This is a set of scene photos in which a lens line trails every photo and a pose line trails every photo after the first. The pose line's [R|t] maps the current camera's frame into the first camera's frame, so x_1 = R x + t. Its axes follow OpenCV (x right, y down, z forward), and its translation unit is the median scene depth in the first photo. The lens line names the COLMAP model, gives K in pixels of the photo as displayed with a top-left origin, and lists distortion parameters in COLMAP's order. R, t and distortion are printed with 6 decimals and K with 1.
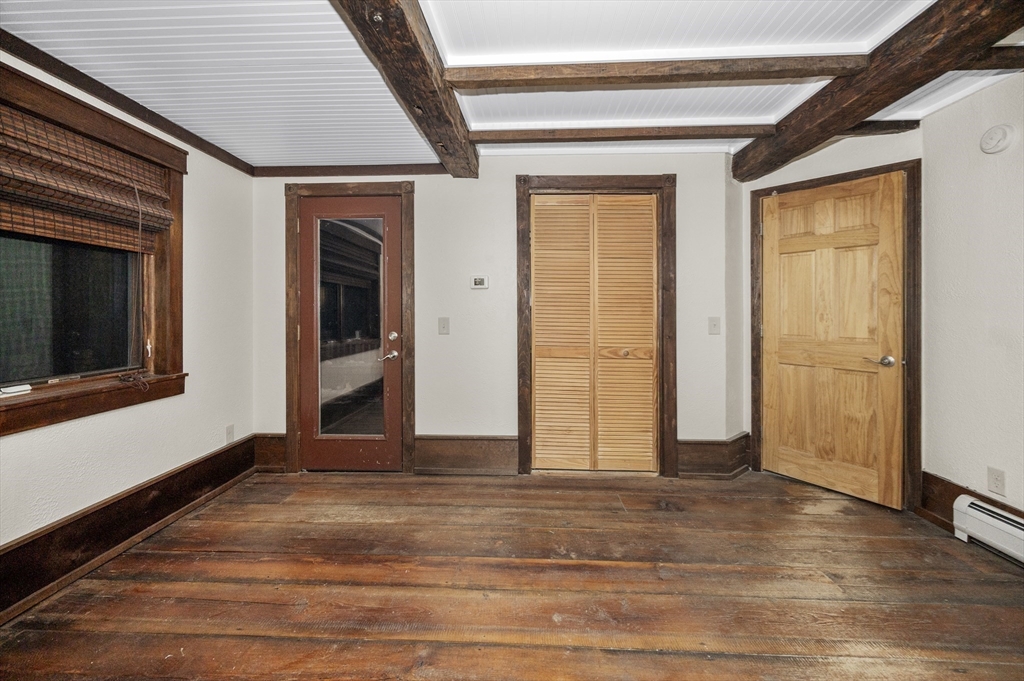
lens RADIAL K [[417.8, 0, 507.1], [0, 417.8, 311.7], [0, 0, 1]] dist [0.000208, 0.000225]
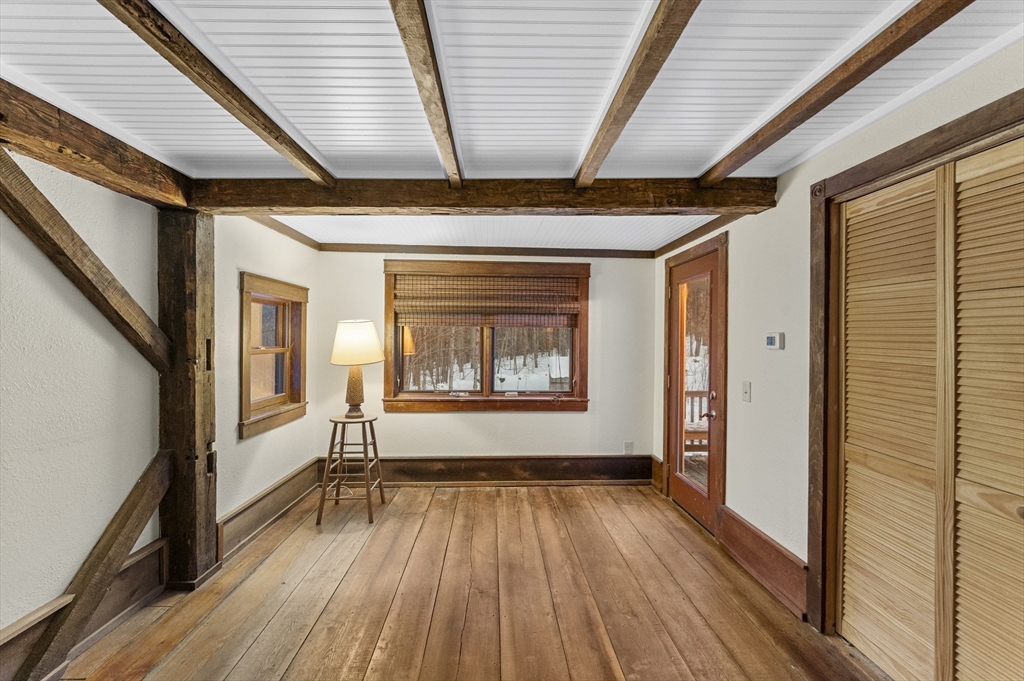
lens RADIAL K [[417.8, 0, 511.9], [0, 417.8, 336.1], [0, 0, 1]] dist [0.000208, 0.000225]
pose [[0.078194, -0.001553, -0.996937, 0.834594], [-0.004324, 0.999989, -0.001897, -0.095249], [0.996929, 0.004459, 0.078186, 0.571390]]
